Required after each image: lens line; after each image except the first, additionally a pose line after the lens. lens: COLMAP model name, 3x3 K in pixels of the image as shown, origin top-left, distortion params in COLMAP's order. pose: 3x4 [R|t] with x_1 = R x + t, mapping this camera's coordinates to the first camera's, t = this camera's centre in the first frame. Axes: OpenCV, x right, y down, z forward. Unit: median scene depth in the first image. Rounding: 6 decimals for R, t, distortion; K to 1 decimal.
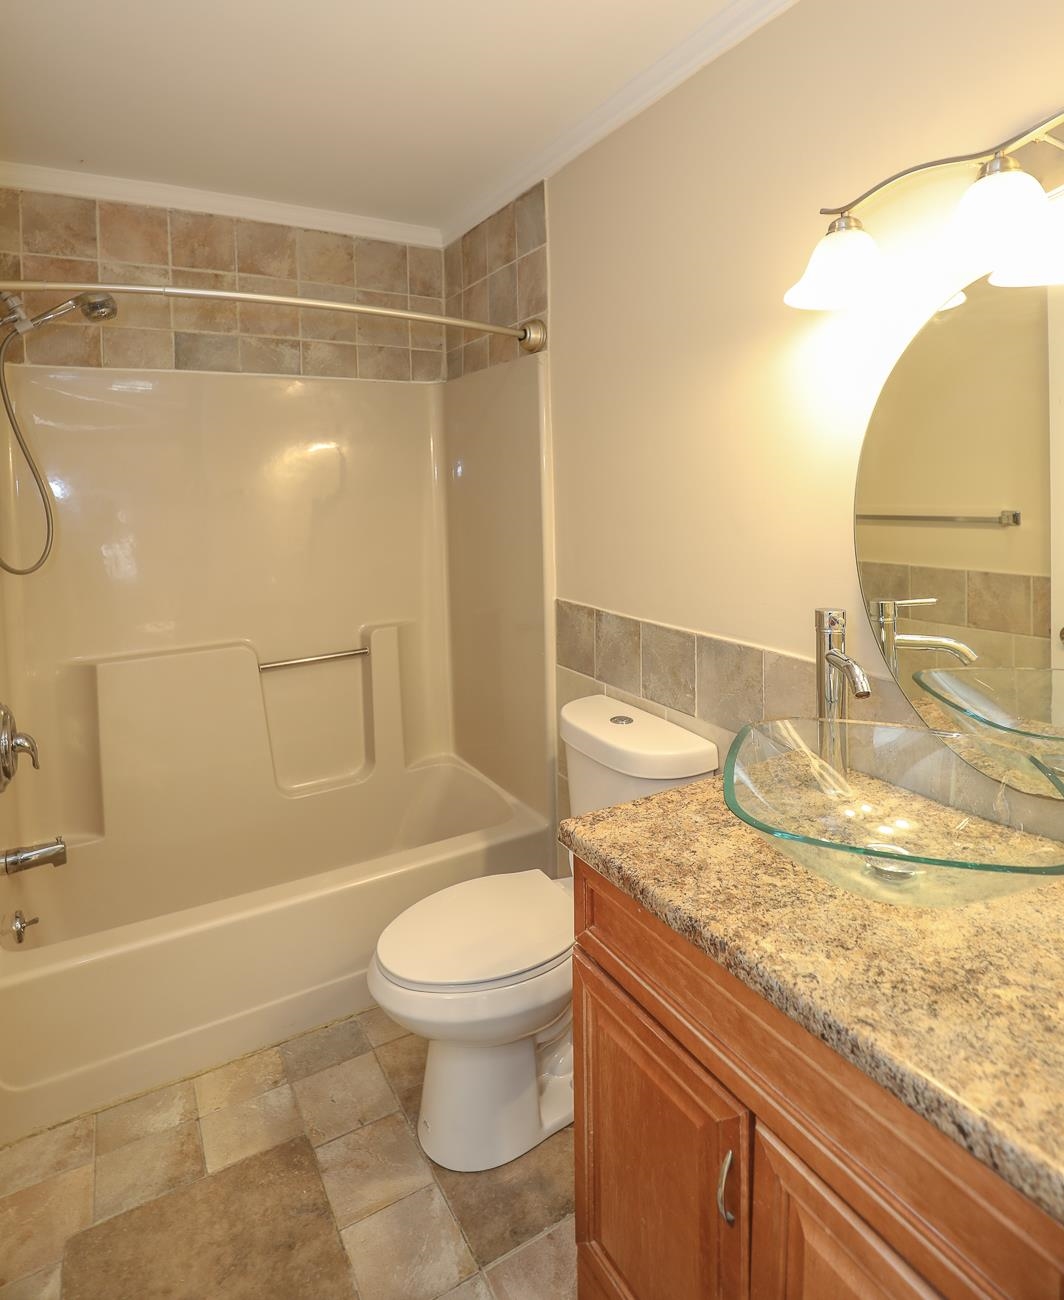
lens RADIAL K [[741.1, 0, 534.8], [0, 741.1, 498.2], [0, 0, 1]] dist [-0.020212, -0.001328]
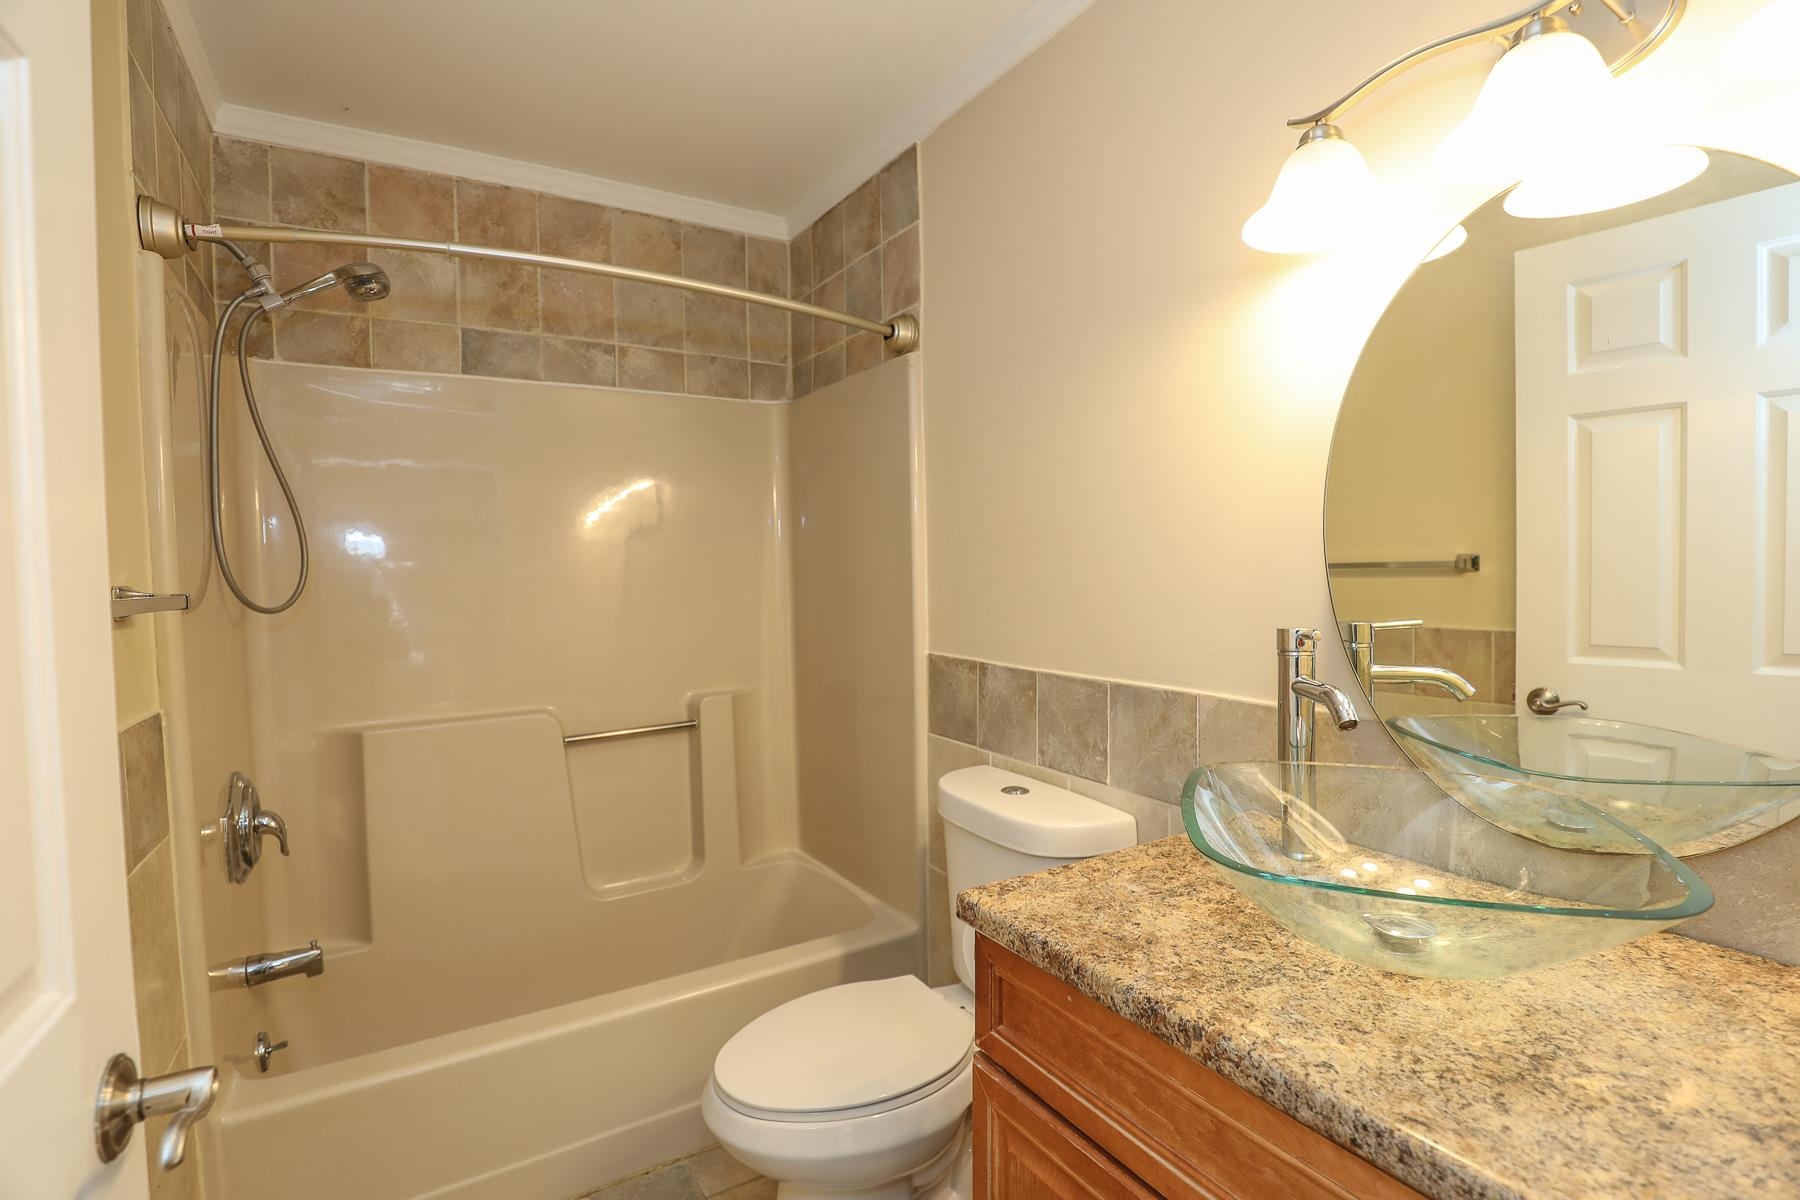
lens RADIAL K [[839.5, 0, 893.1], [0, 839.5, 598.5], [0, 0, 1]] dist [-0.023765, 0.001965]
pose [[0.999755, 0.004574, 0.021668, -0.036426], [-0.004678, 0.999978, 0.004739, 0.083054], [-0.021646, -0.004839, 0.999754, 0.081439]]
